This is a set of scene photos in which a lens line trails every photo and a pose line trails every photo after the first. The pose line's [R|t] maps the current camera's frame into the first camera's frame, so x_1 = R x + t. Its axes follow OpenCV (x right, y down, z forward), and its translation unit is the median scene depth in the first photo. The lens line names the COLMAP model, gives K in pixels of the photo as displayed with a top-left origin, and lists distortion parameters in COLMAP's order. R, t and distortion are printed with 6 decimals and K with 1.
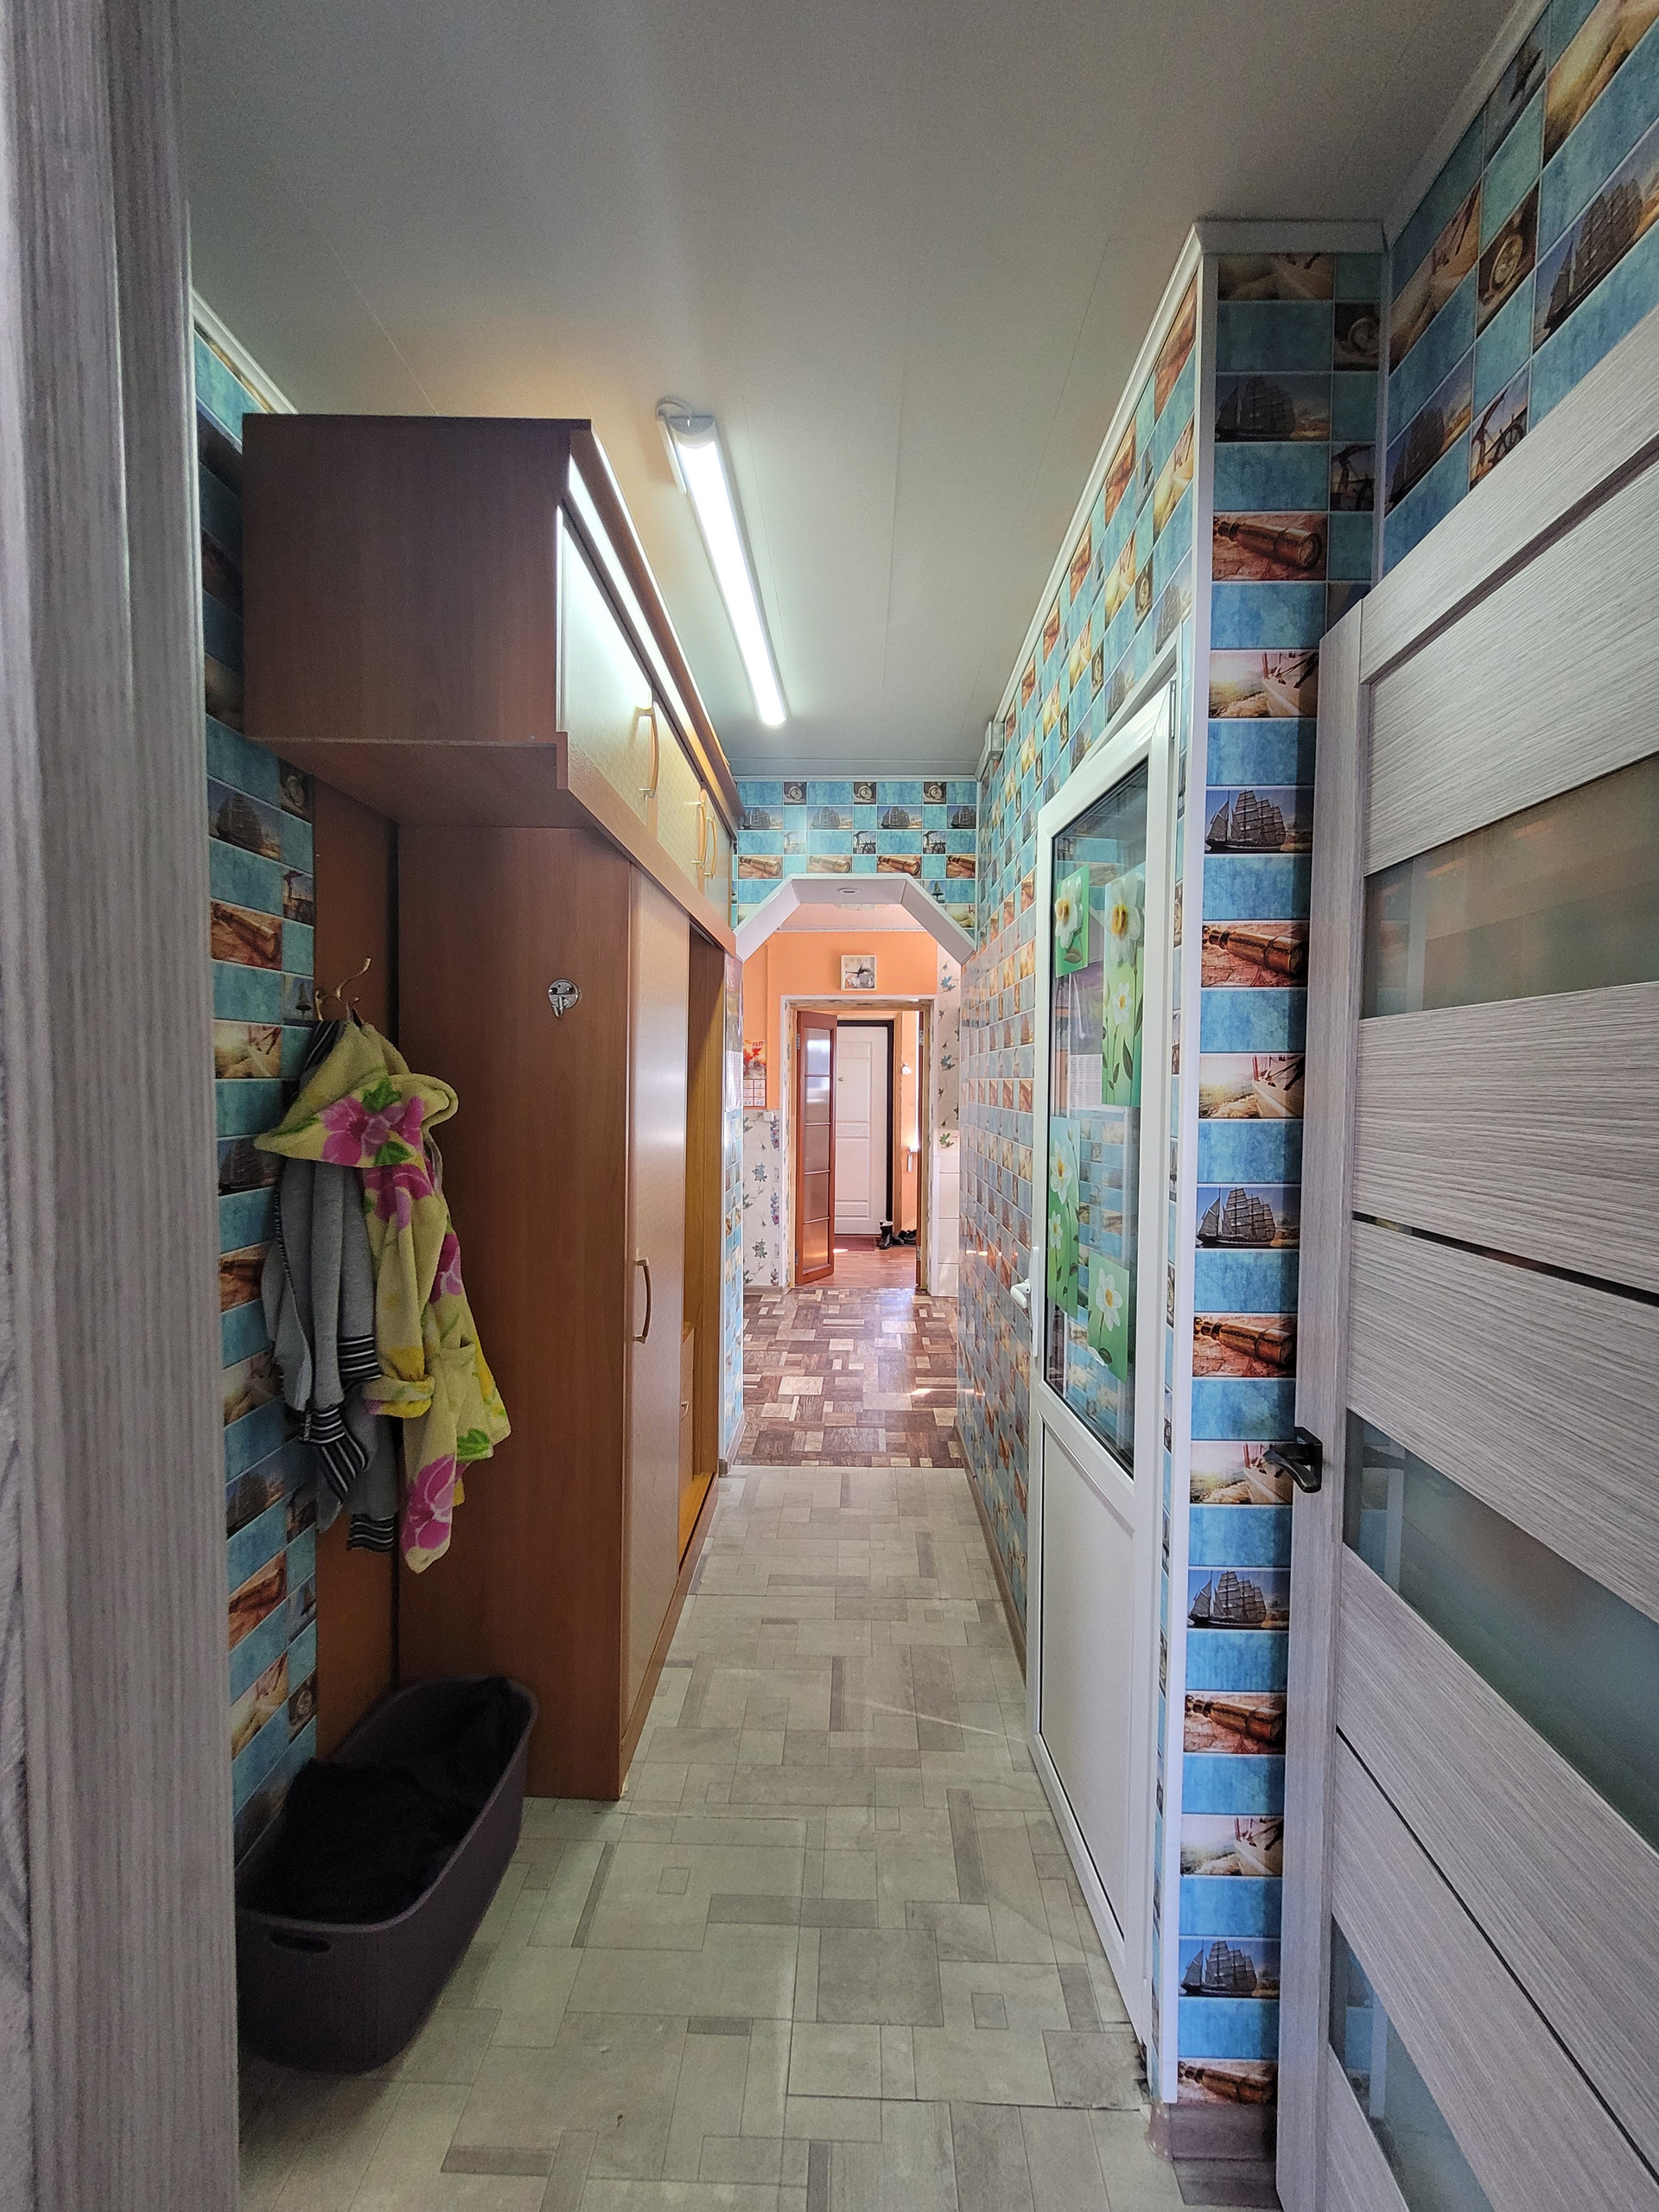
lens RADIAL K [[872.5, 0, 836.1], [0, 872.5, 1106.9], [0, 0, 1]] dist [0.003102, 0.000630]
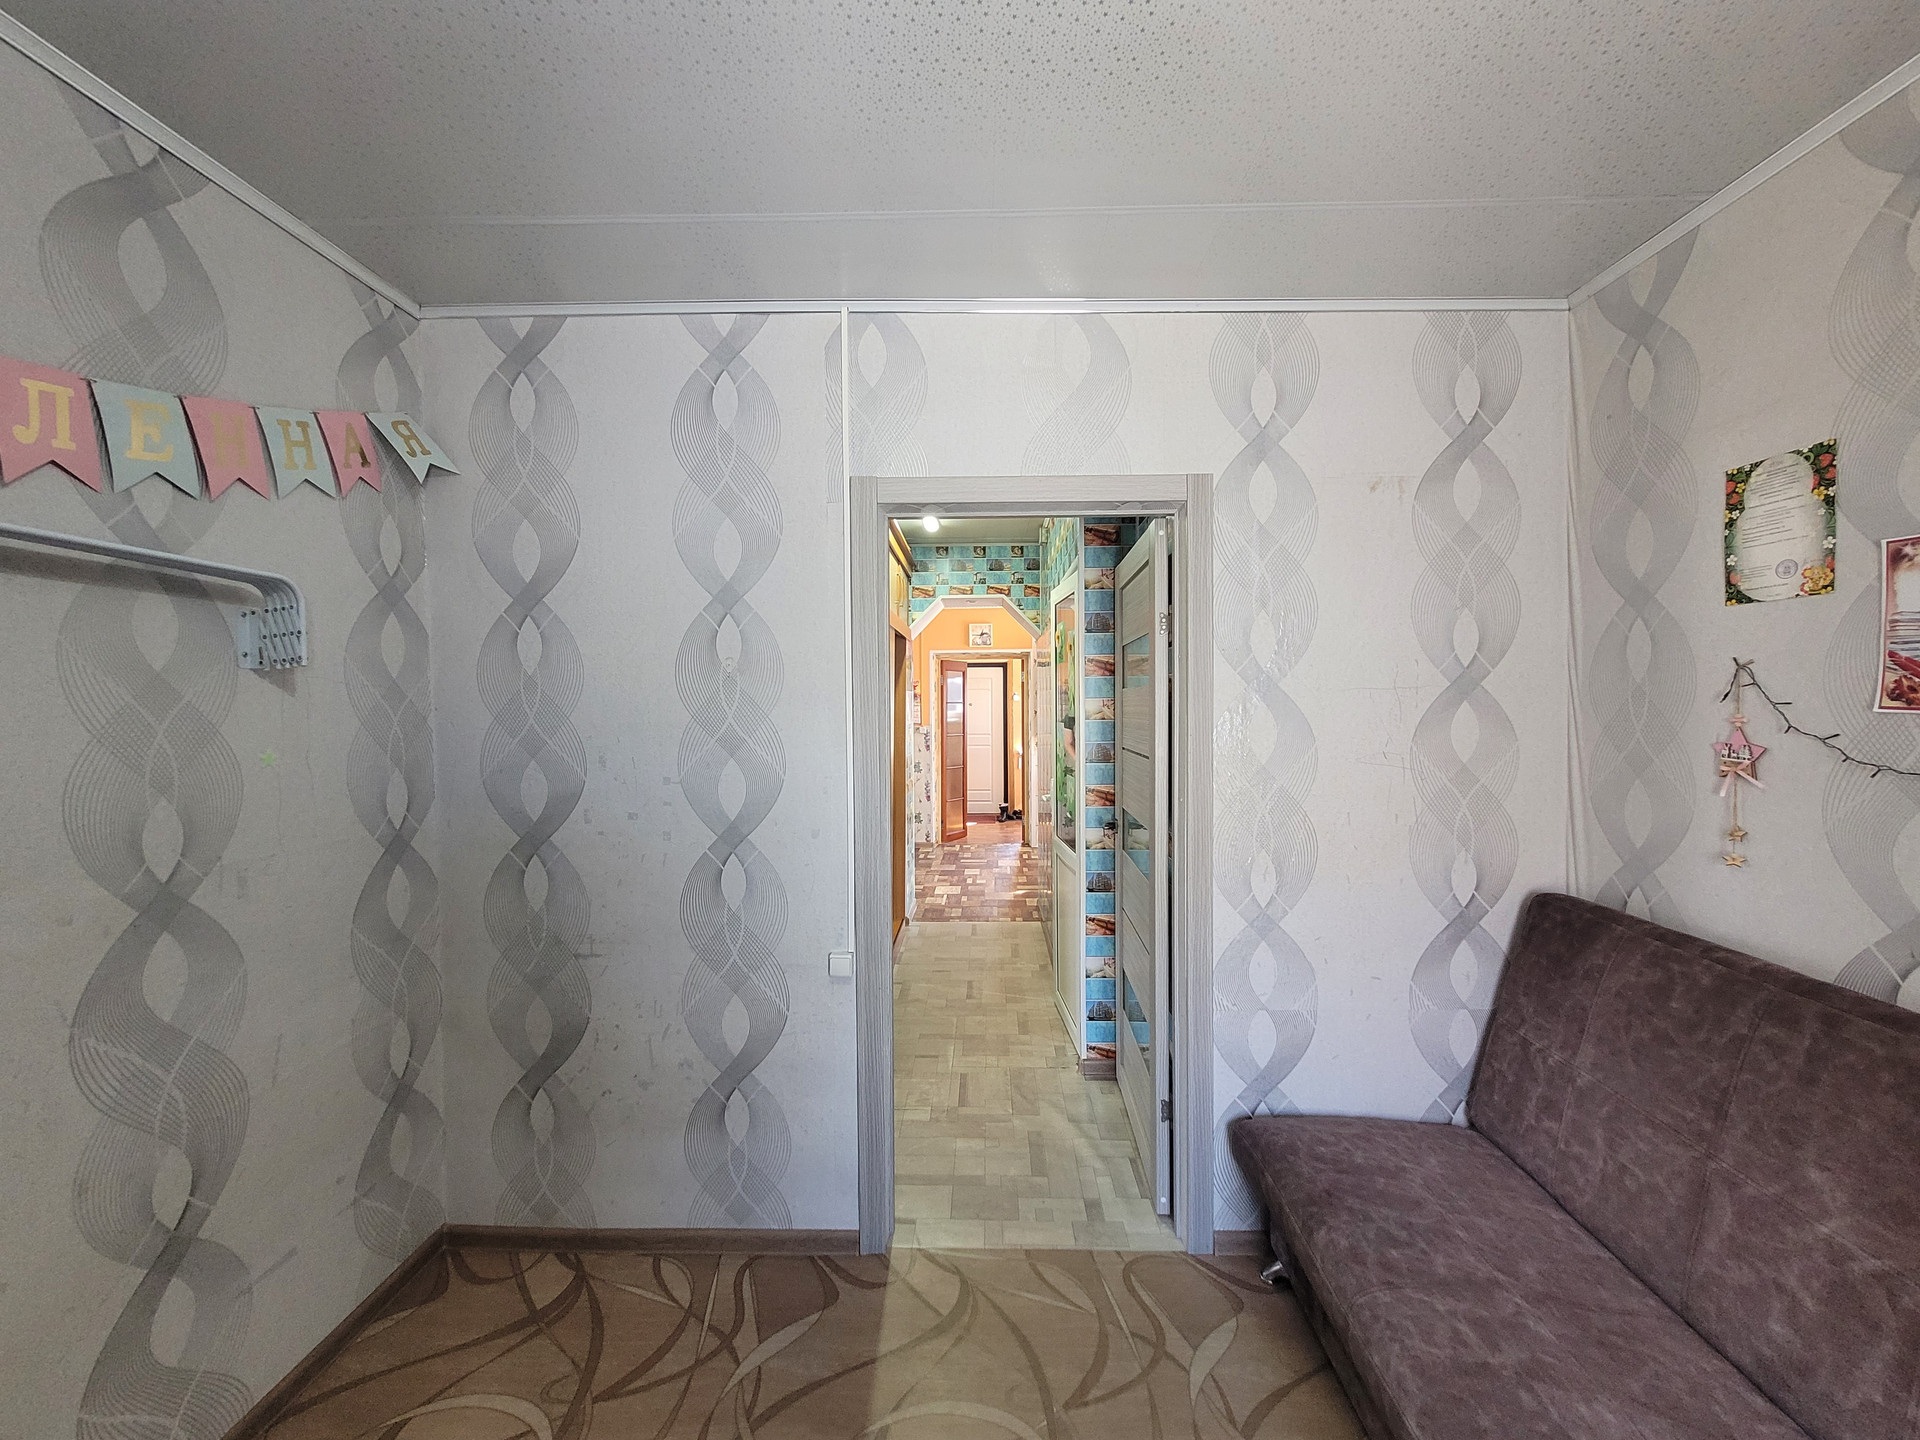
lens RADIAL K [[757.4, 0, 963.9], [0, 757.4, 711.9], [0, 0, 1]] dist [0.003102, 0.000630]
pose [[0.999899, -0.012835, -0.006043, 0.004180], [0.012715, 0.999731, -0.019400, 0.010173], [0.006290, 0.019322, 0.999794, -0.545667]]
